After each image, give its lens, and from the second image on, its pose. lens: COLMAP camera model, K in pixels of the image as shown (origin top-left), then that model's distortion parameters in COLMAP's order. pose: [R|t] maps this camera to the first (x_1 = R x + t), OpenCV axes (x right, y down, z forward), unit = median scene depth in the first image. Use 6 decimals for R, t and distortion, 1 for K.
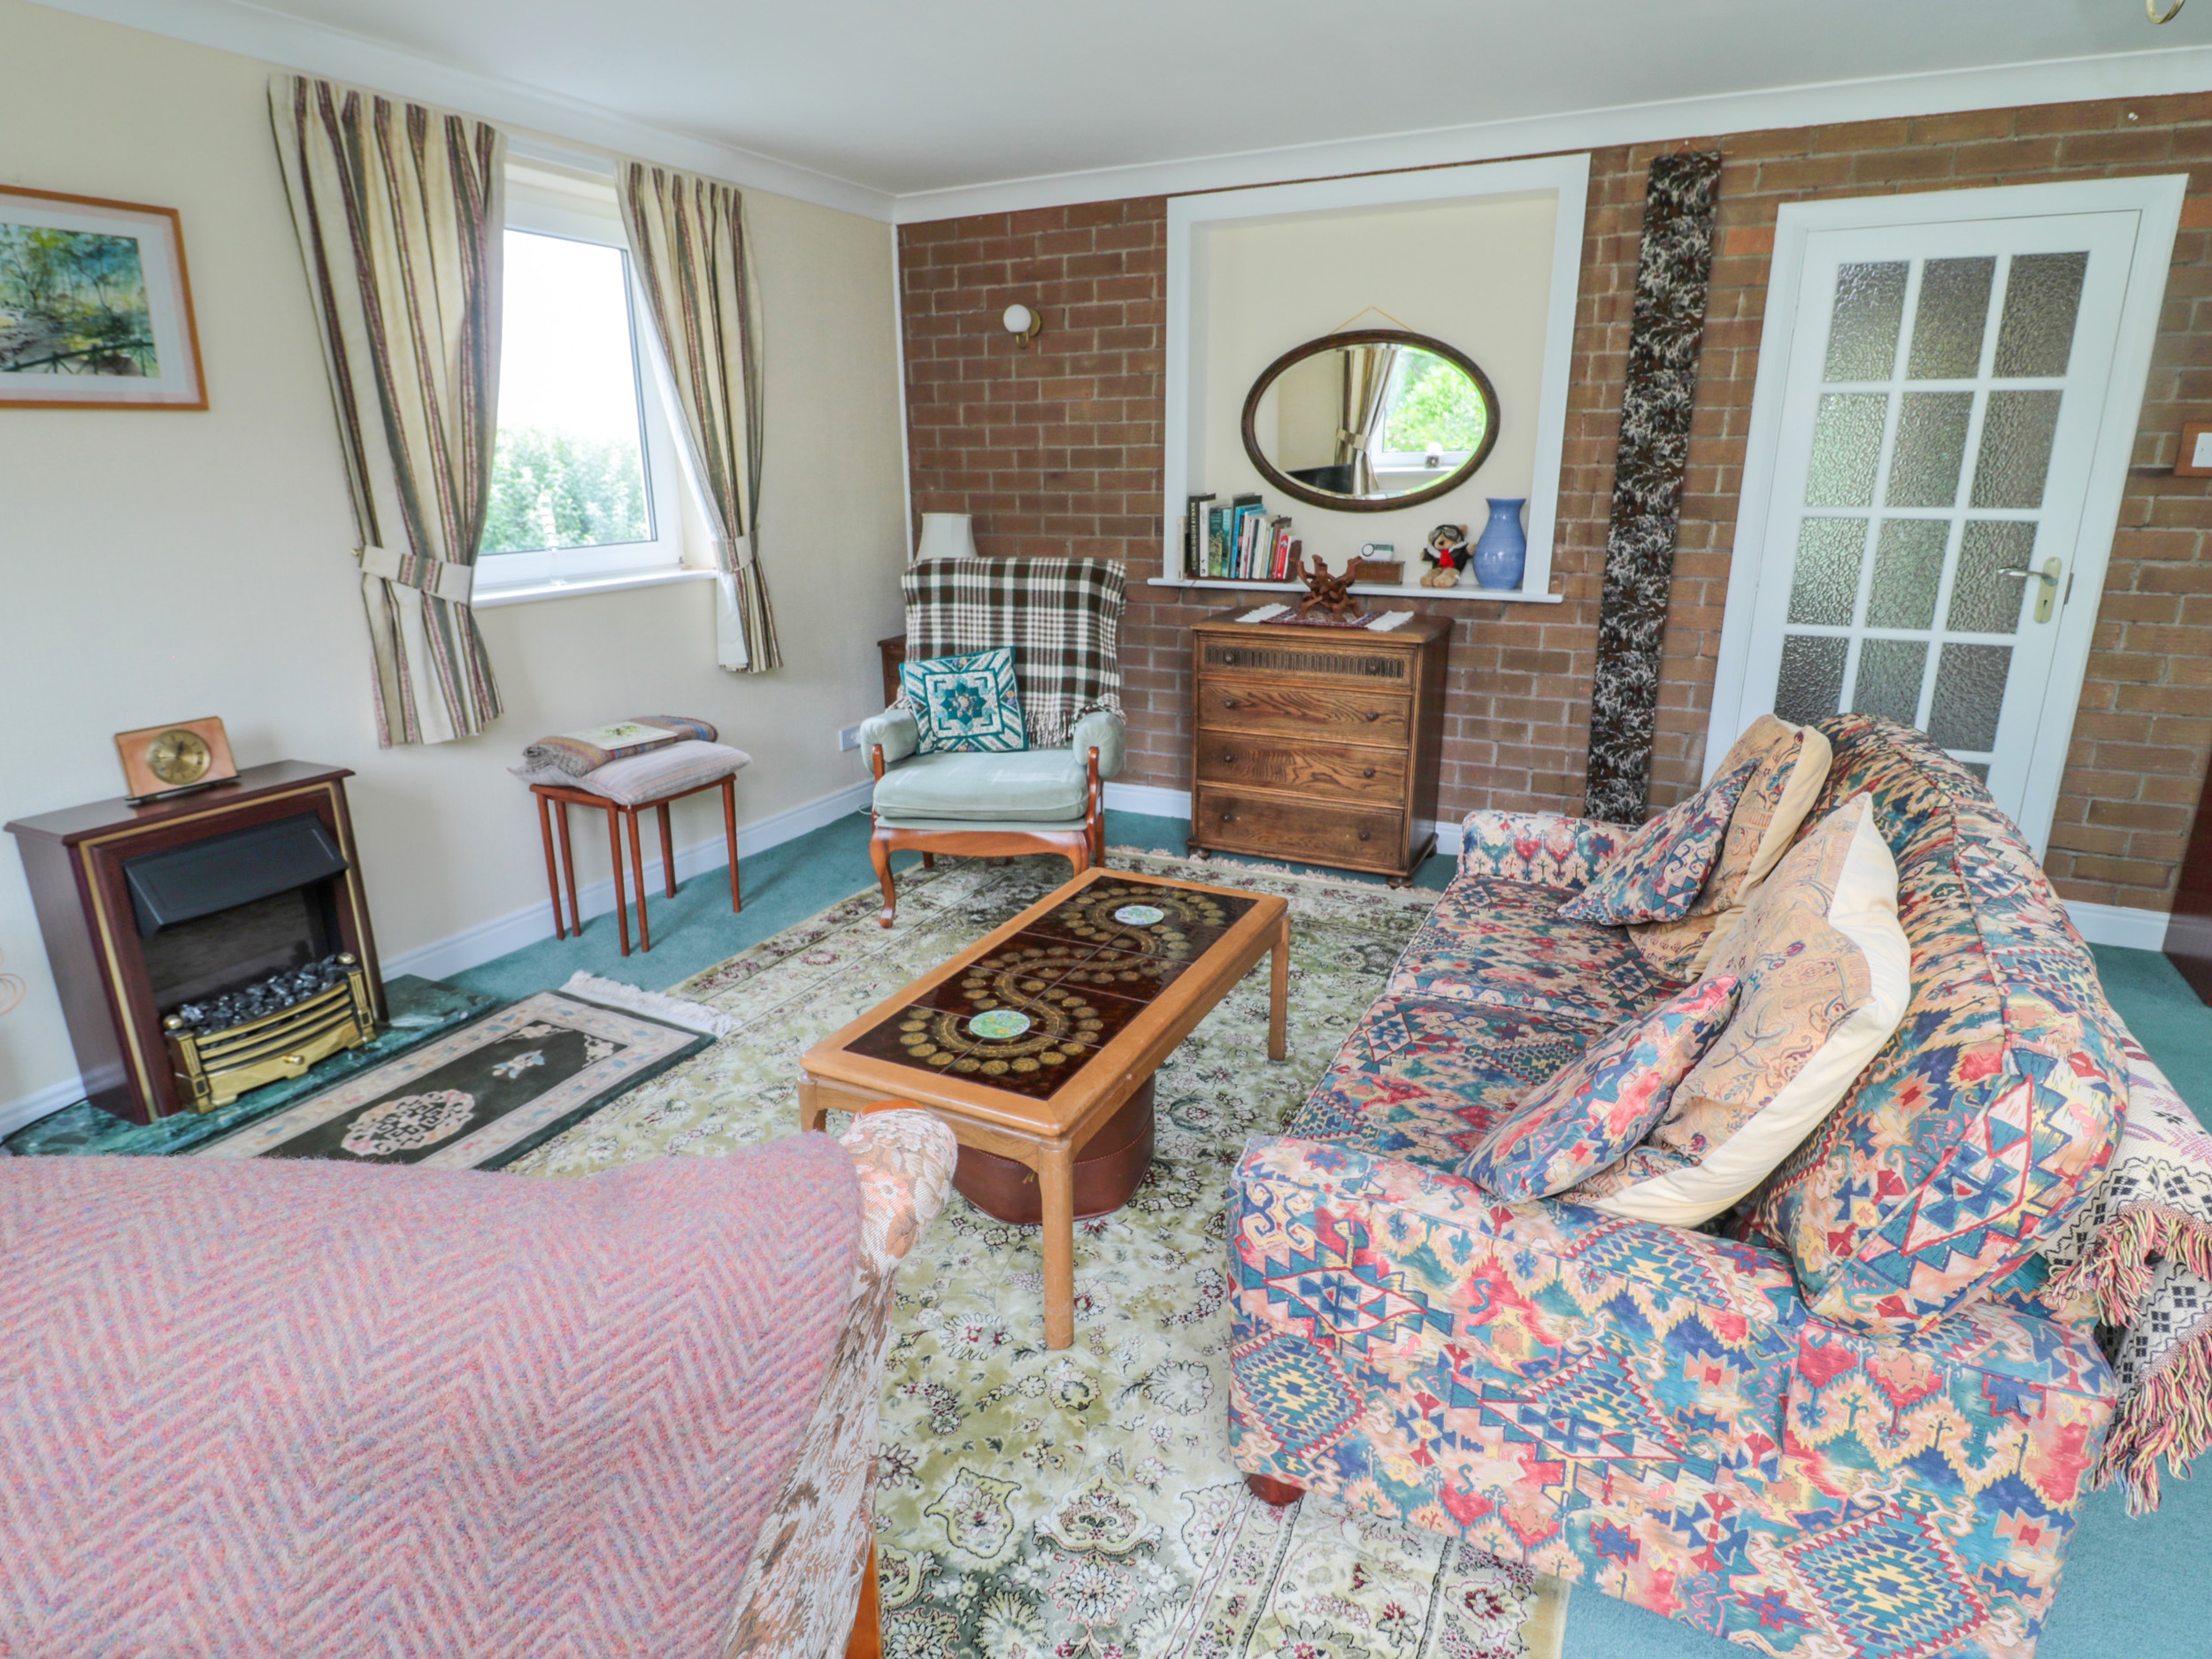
lens RADIAL K [[1219.9, 0, 1093.6], [0, 1219.9, 812.8], [0, 0, 1]] dist [0.004060, -0.015764]
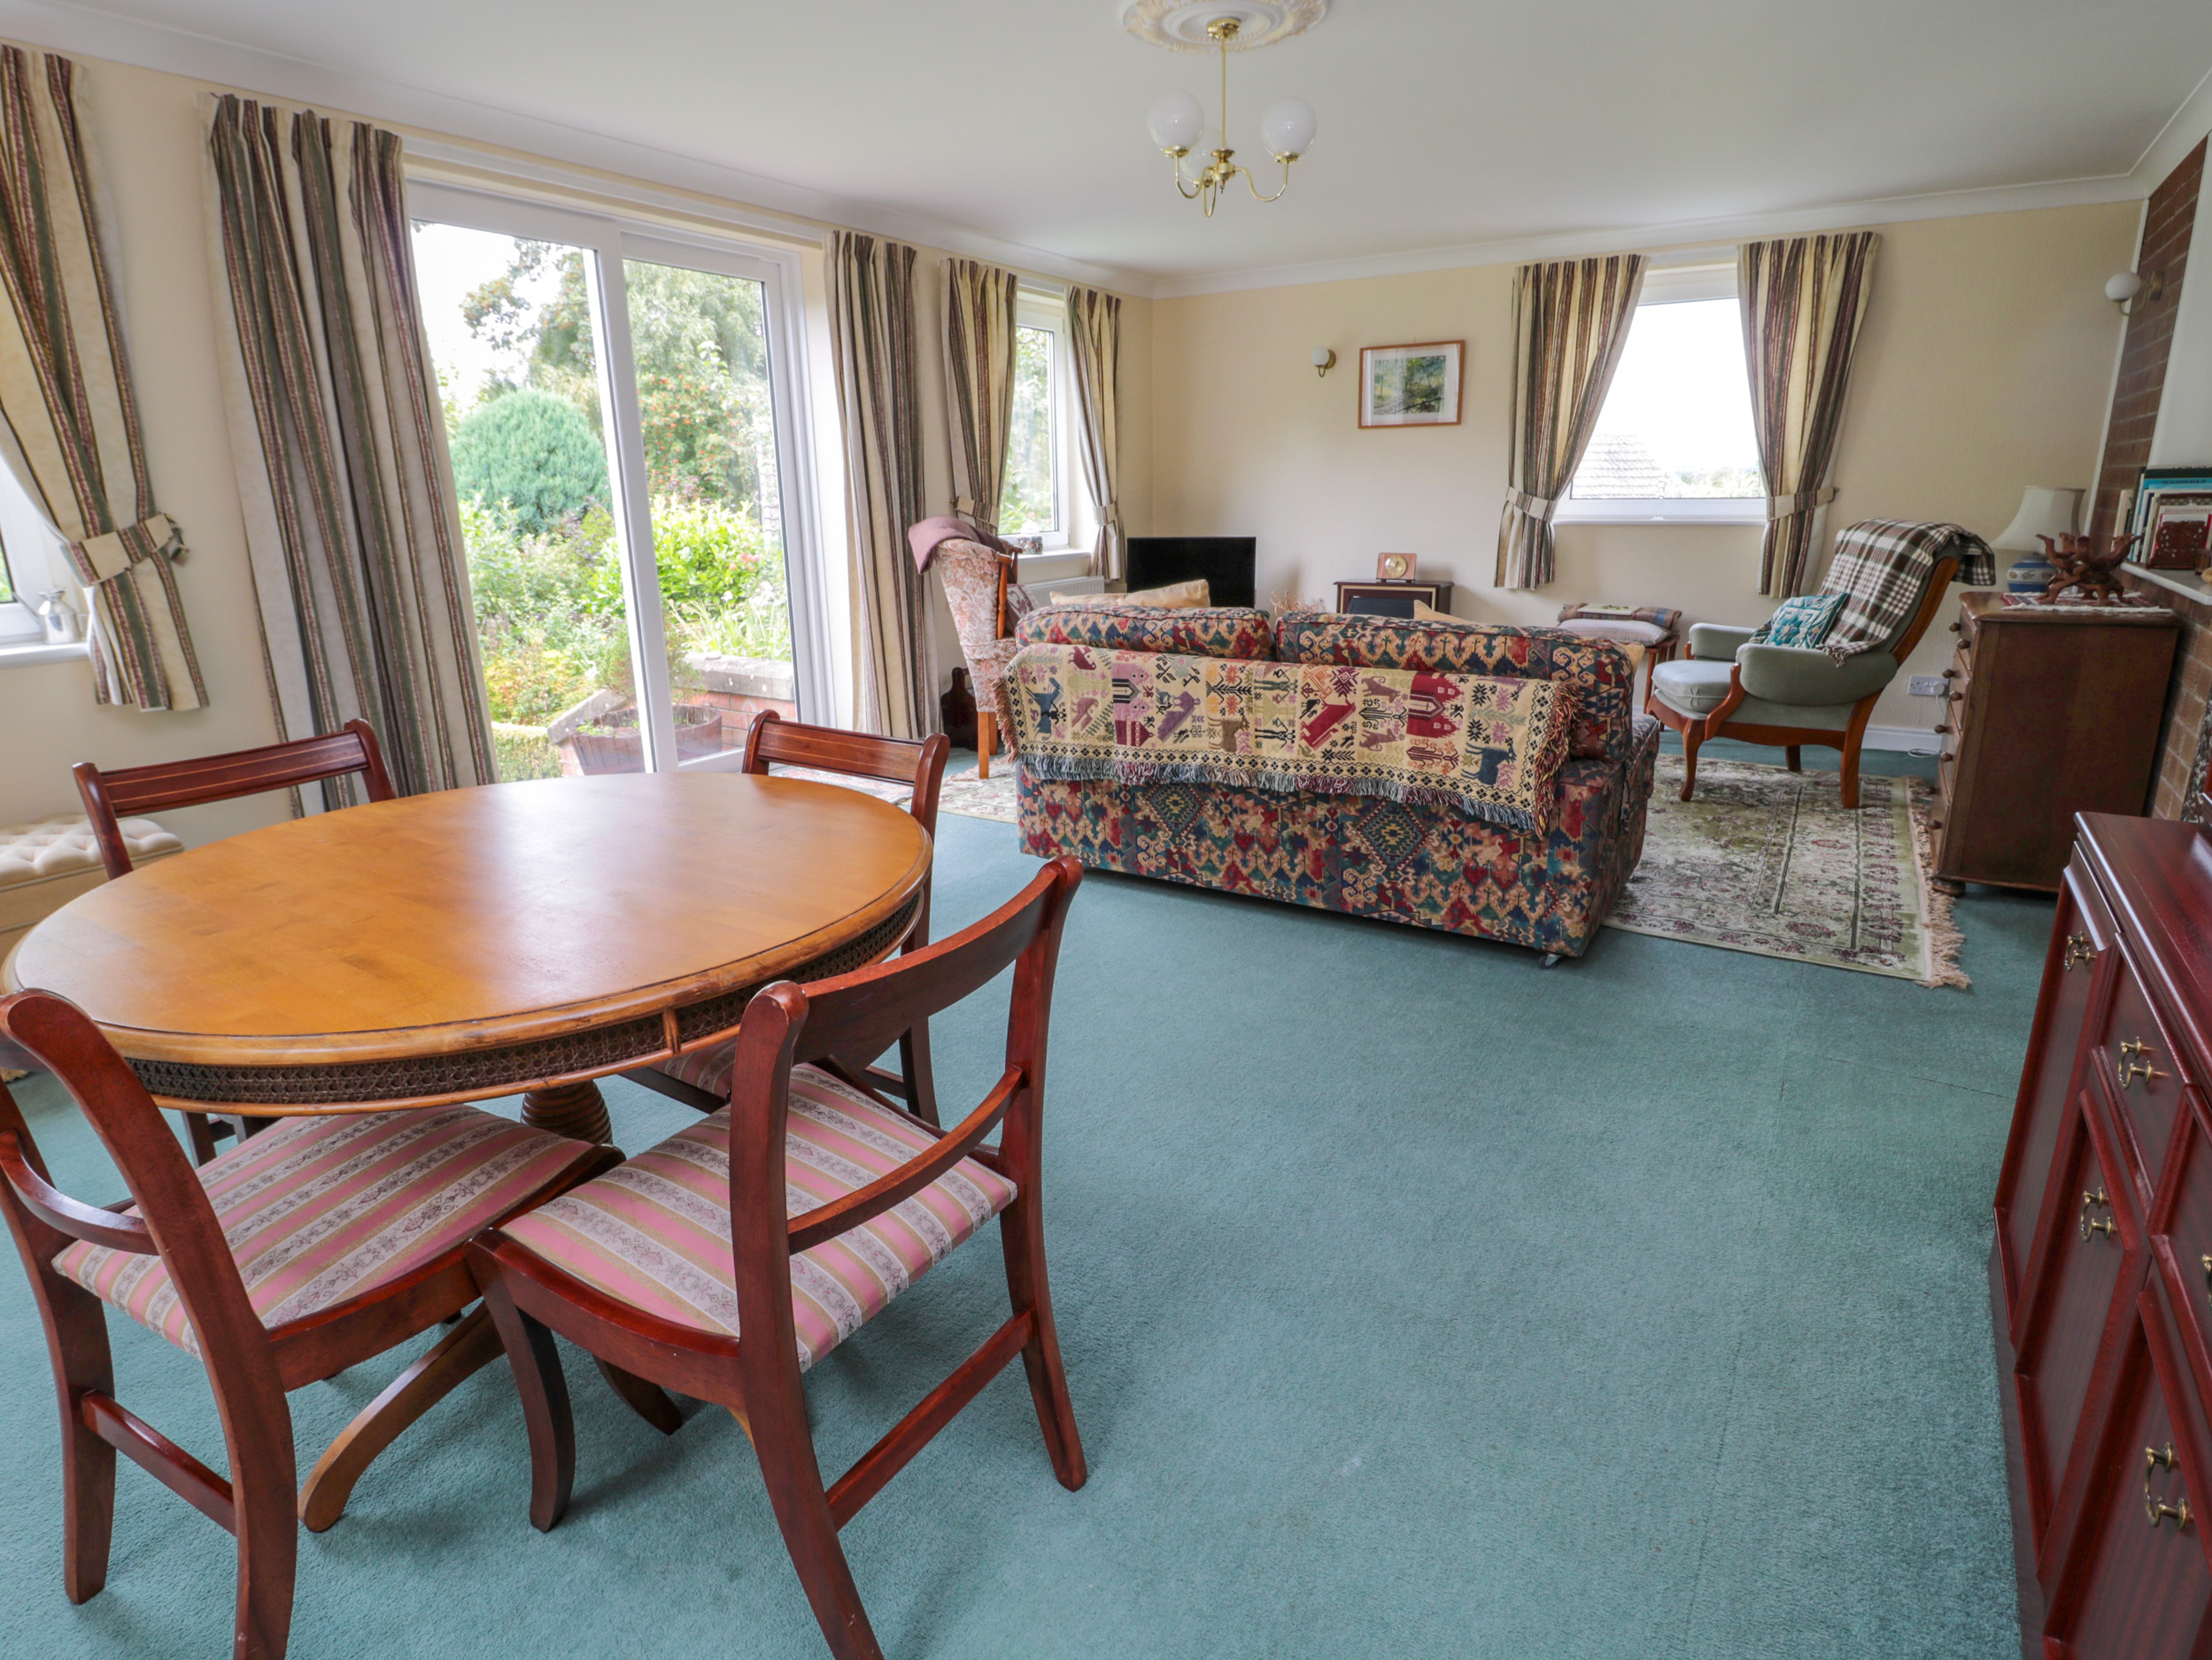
lens RADIAL K [[1173.5, 0, 1095.5], [0, 1173.5, 814.6], [0, 0, 1]] dist [0.001731, -0.012963]
pose [[-0.107911, 0.277544, -0.954633, 1.367082], [-0.265244, 0.917395, 0.296701, -0.100754], [0.958124, 0.285228, -0.025380, 0.478376]]
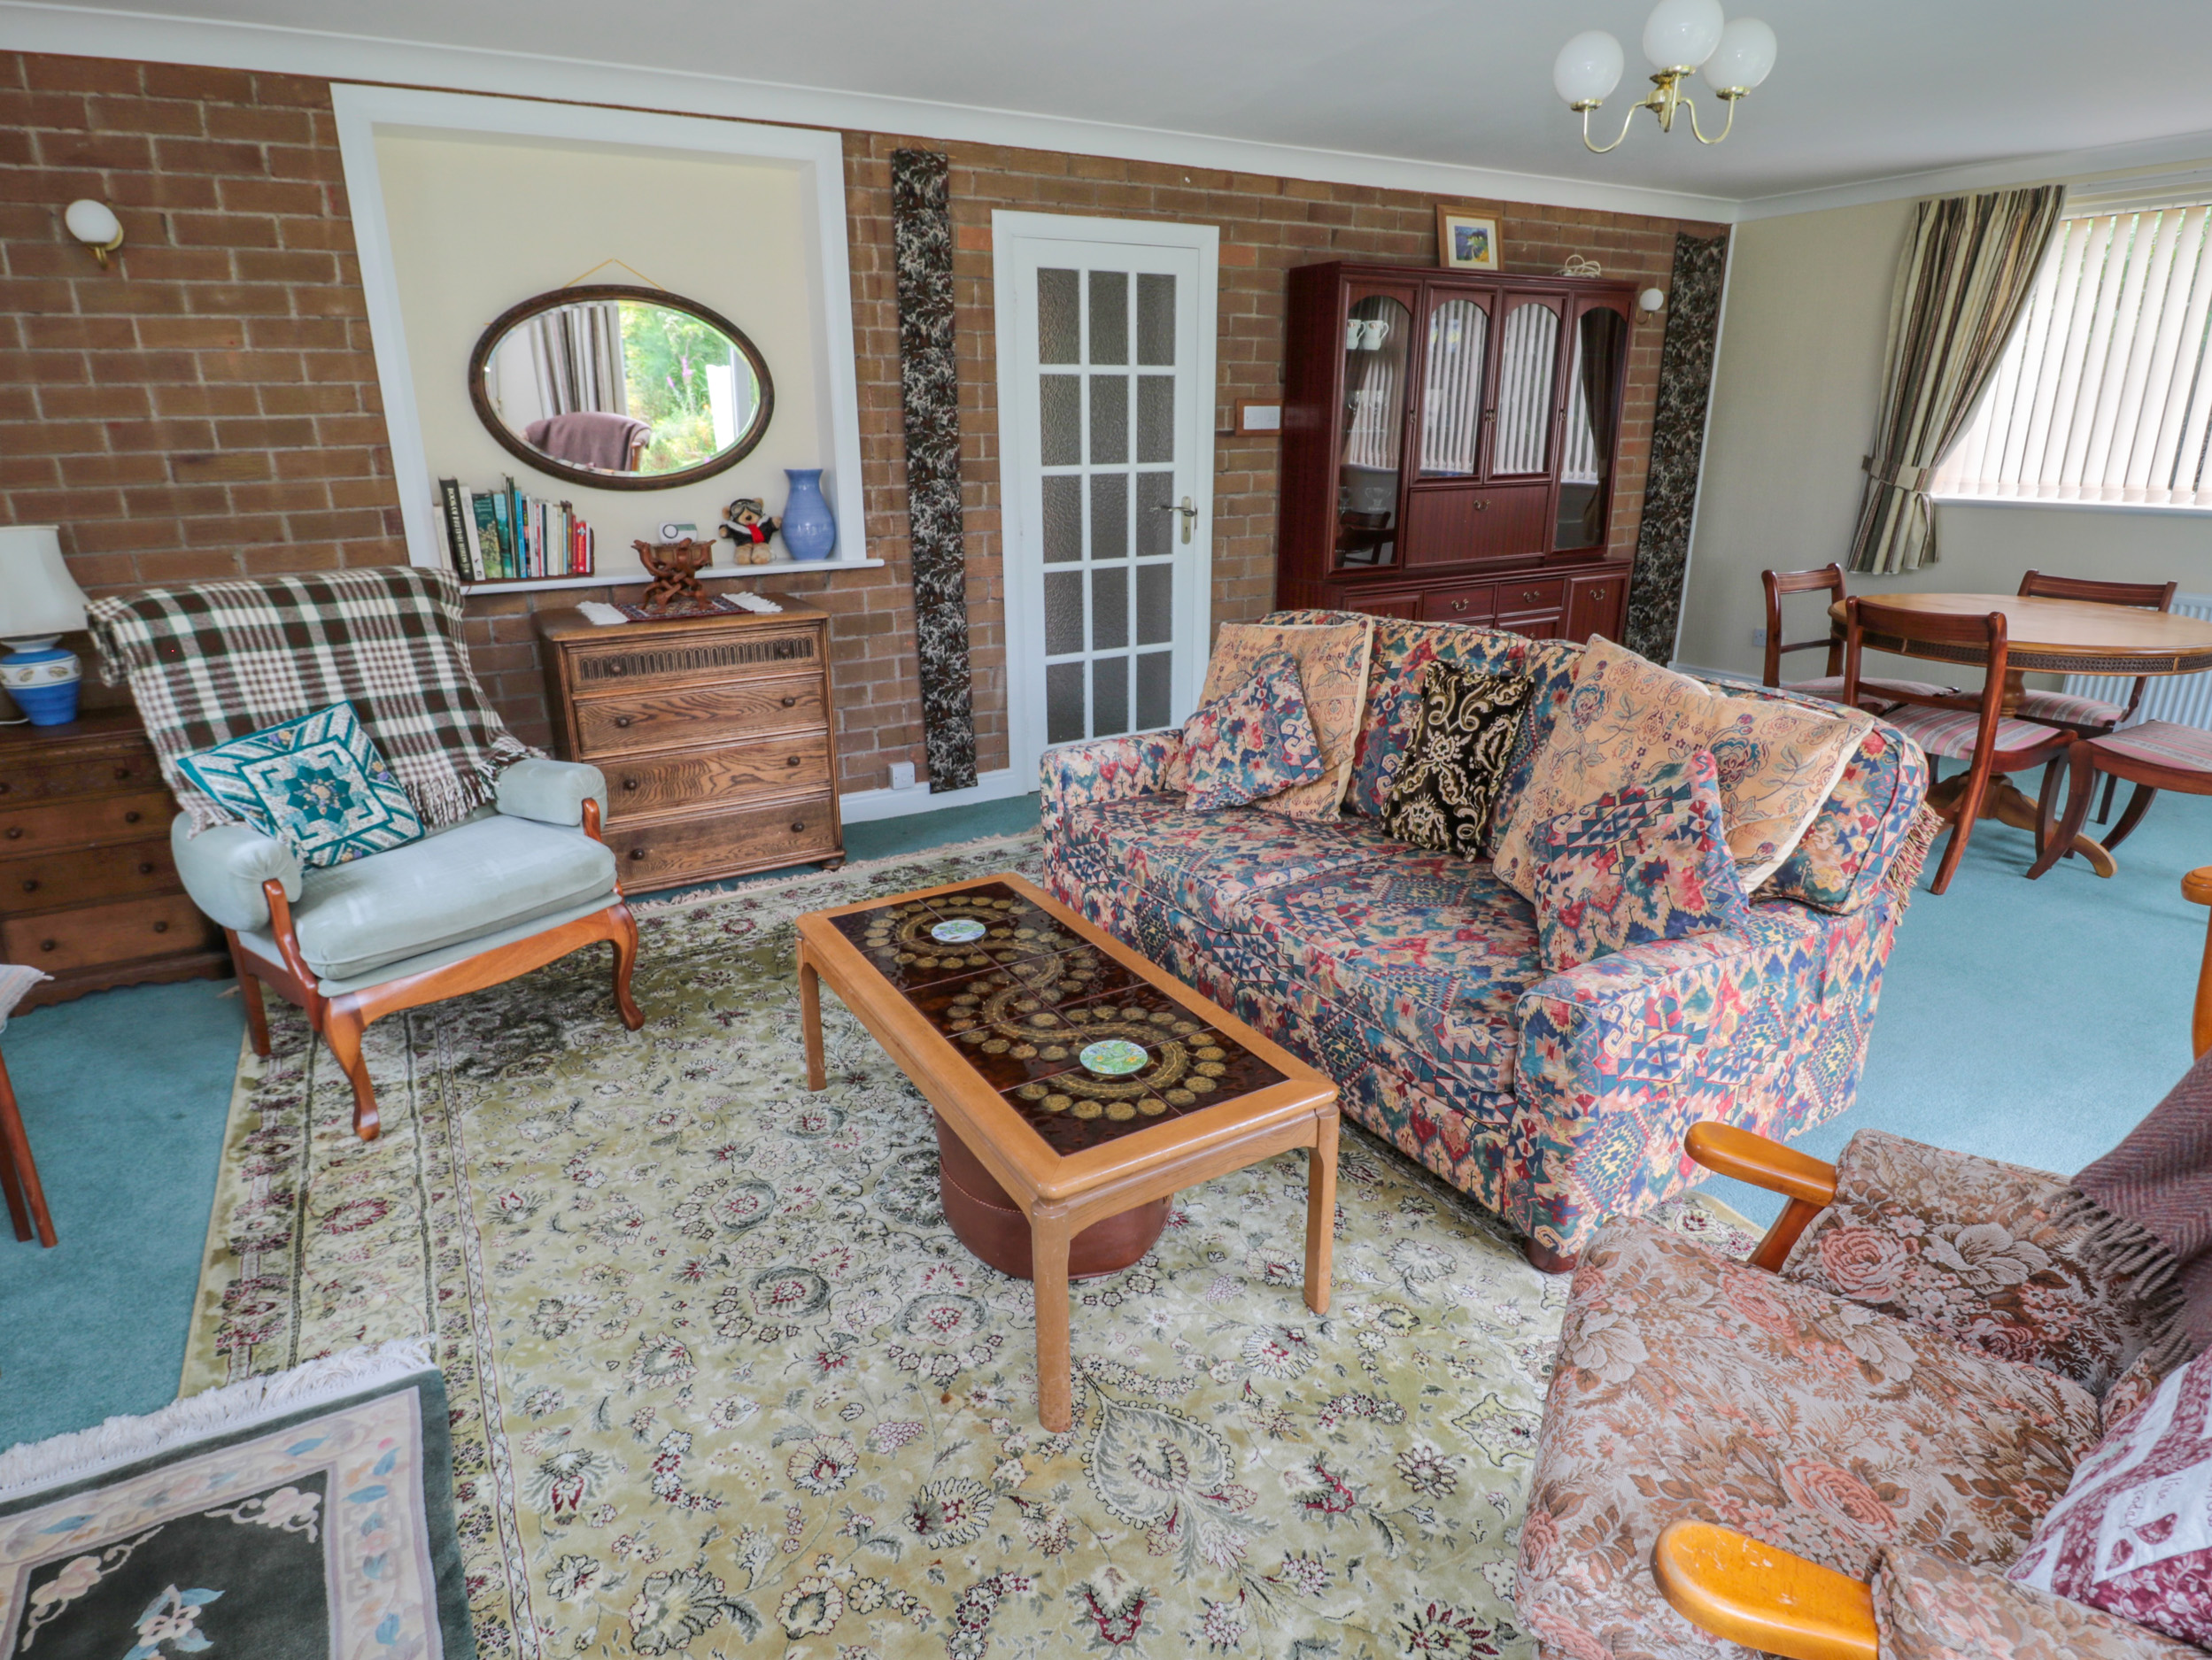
lens RADIAL K [[1219.8, 0, 1093.6], [0, 1219.8, 813.3], [0, 0, 1]] dist [0.004060, -0.015764]
pose [[0.545059, -0.254267, 0.798911, -0.489017], [0.242564, 0.959975, 0.140038, -0.082112], [-0.802542, 0.117459, 0.584919, 0.305183]]
